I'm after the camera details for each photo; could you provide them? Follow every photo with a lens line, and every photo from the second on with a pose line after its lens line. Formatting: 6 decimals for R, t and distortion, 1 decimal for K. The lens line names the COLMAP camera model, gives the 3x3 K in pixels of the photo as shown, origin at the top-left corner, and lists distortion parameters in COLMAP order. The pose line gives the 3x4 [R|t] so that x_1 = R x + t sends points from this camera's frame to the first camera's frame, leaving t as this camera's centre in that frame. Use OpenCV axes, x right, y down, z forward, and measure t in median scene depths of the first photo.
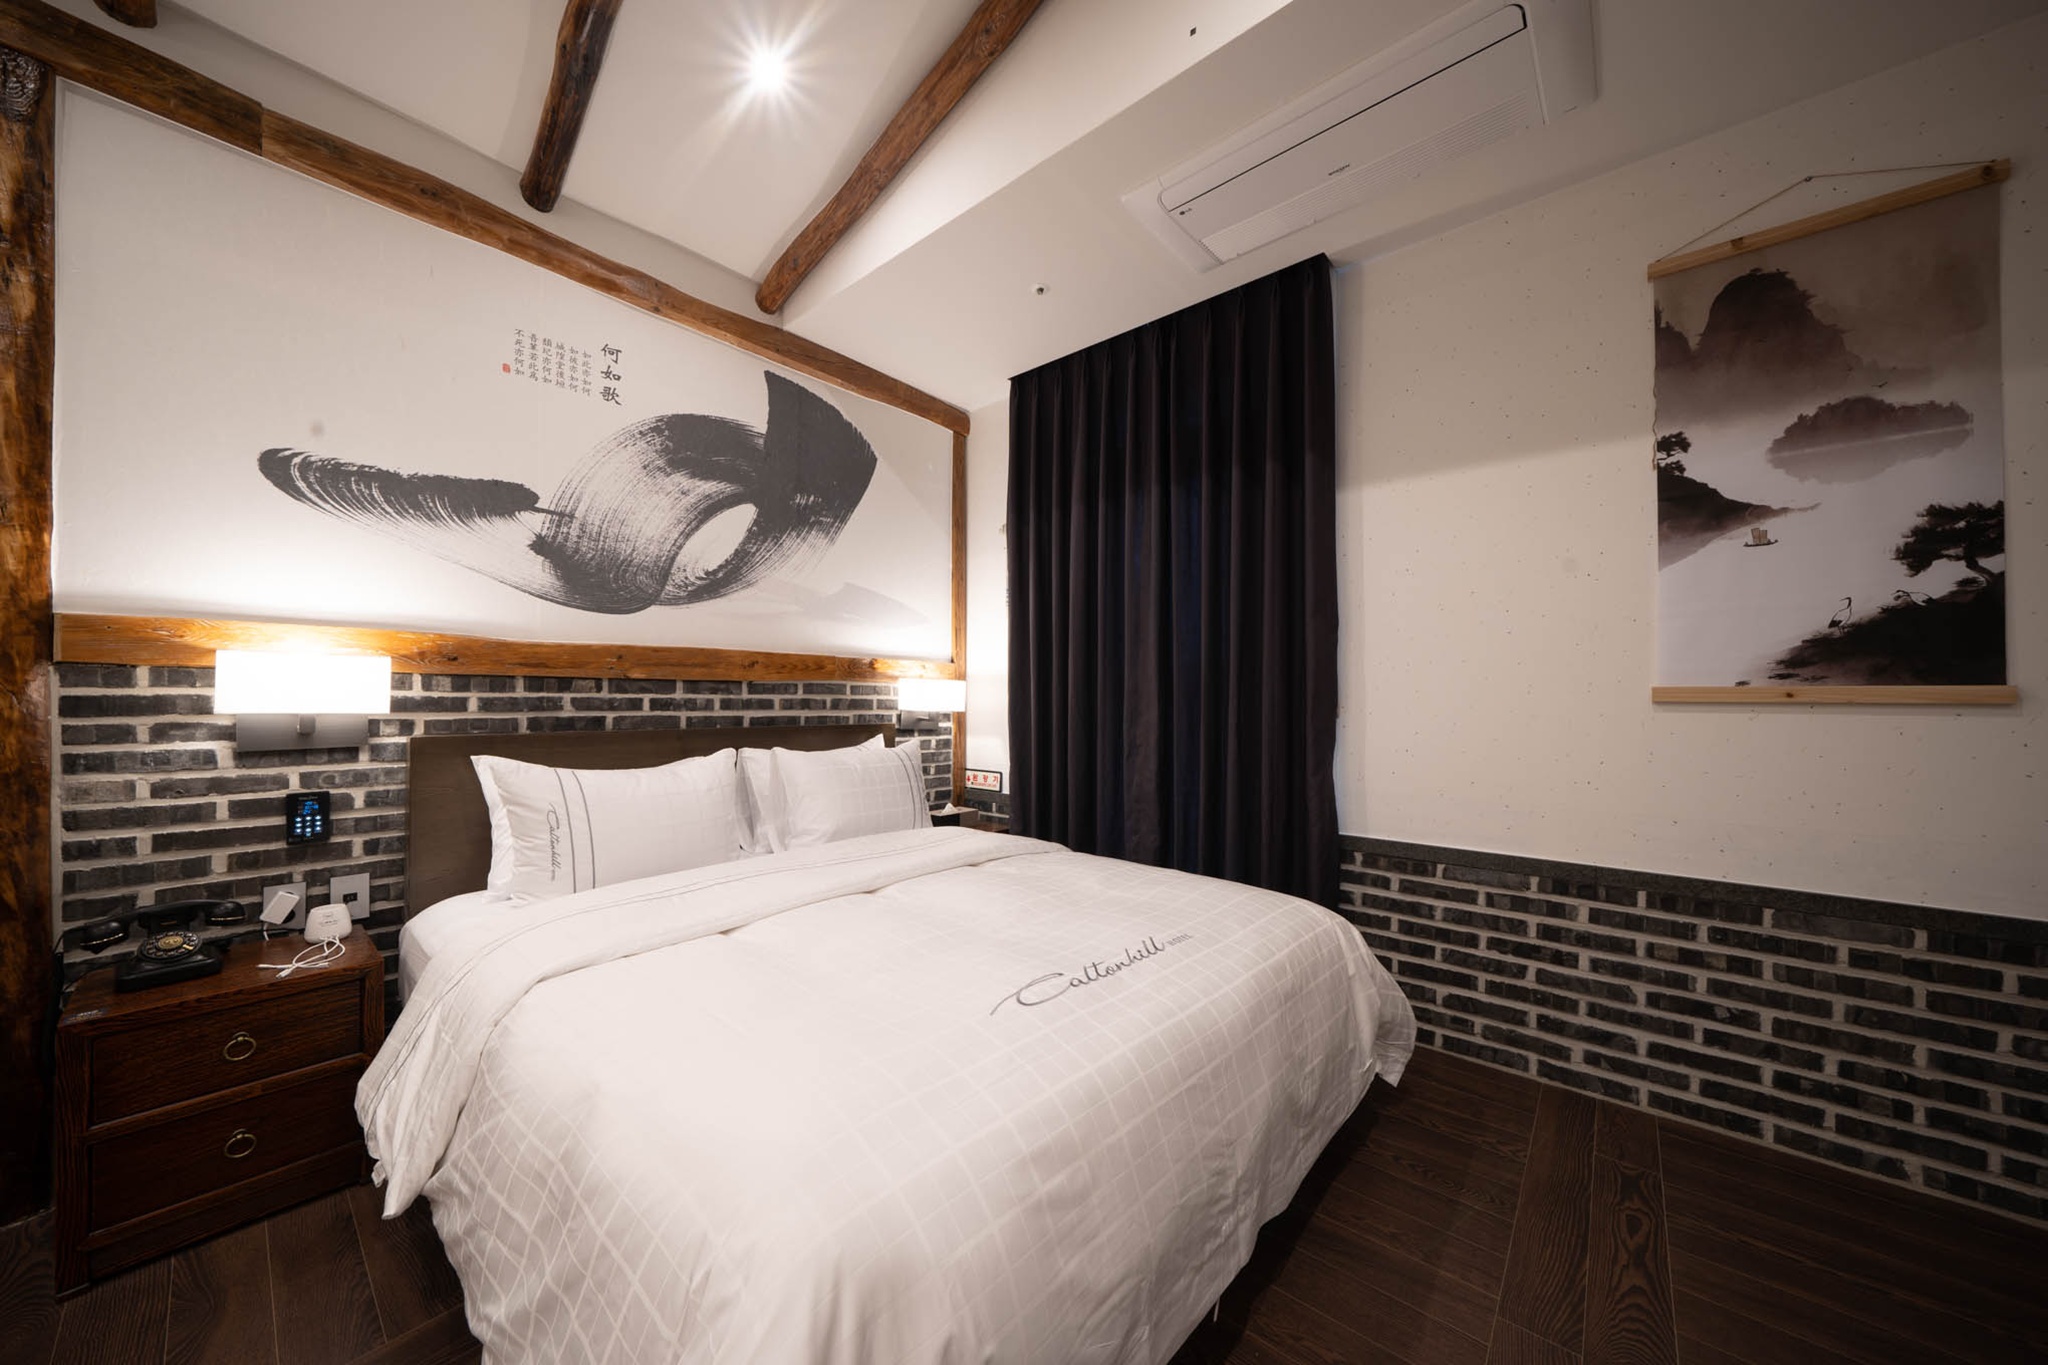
lens RADIAL K [[697.1, 0, 1028.4], [0, 697.1, 696.6], [0, 0, 1]] dist [-0.003468, -0.000367]
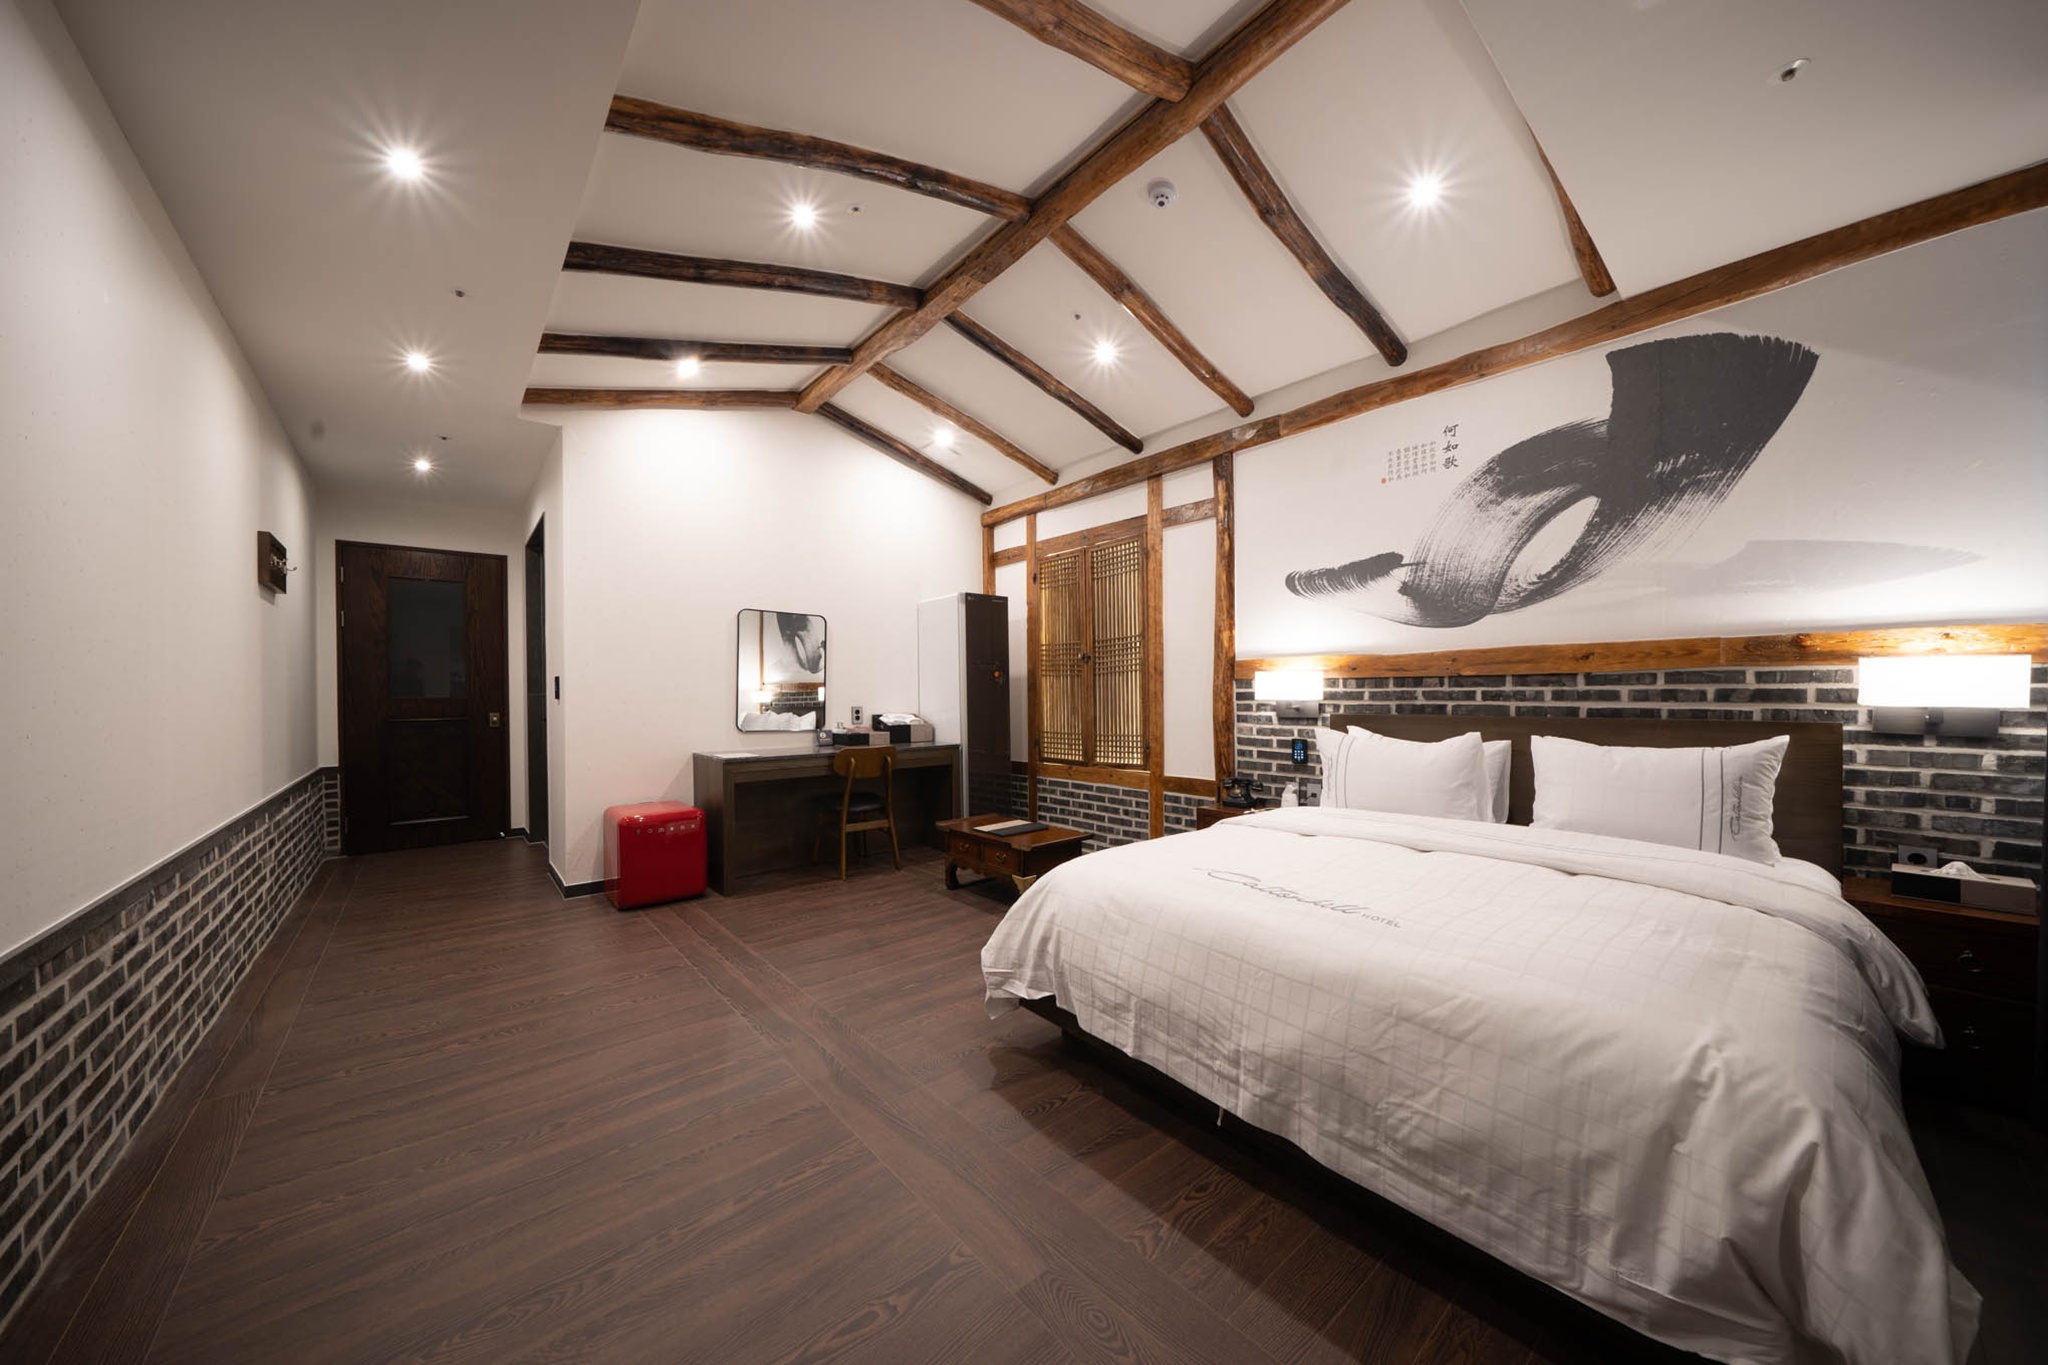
lens RADIAL K [[697.1, 0, 1028.4], [0, 697.1, 696.6], [0, 0, 1]] dist [-0.003468, -0.000367]
pose [[-0.153860, 0.001508, -0.988092, 0.934697], [0.010573, 0.999944, -0.000121, 0.005159], [0.988036, -0.010466, -0.153867, 0.451348]]
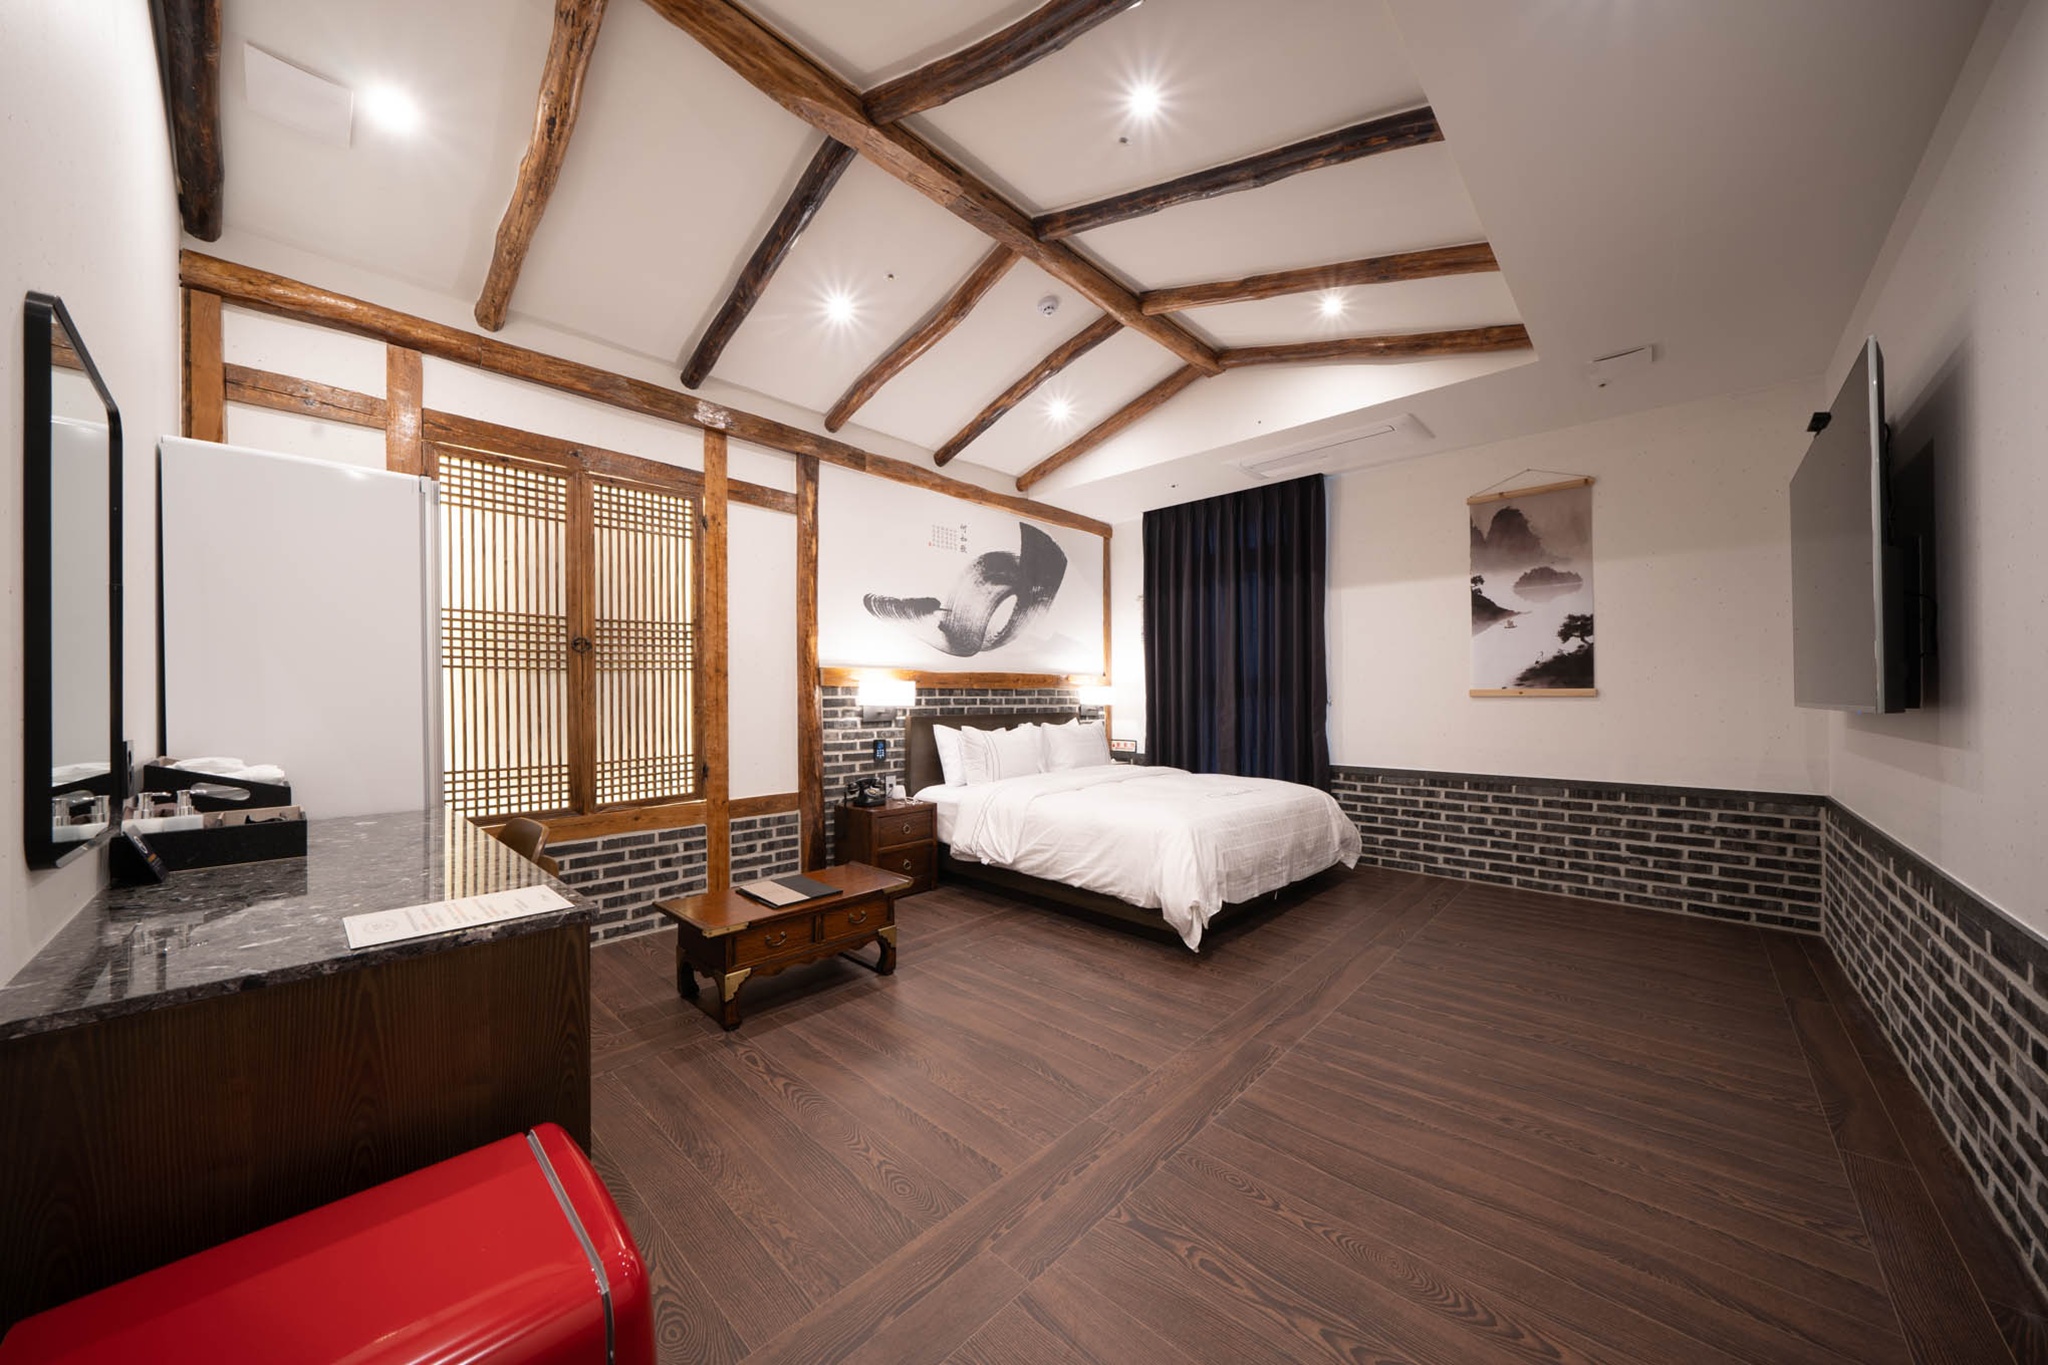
lens RADIAL K [[697.1, 0, 1028.4], [0, 697.1, 696.6], [0, 0, 1]] dist [-0.003468, -0.000367]
pose [[0.999015, -0.008288, -0.043582, -0.365590], [0.008335, 0.999965, 0.000914, -0.004354], [0.043572, -0.001276, 0.999049, -1.137324]]
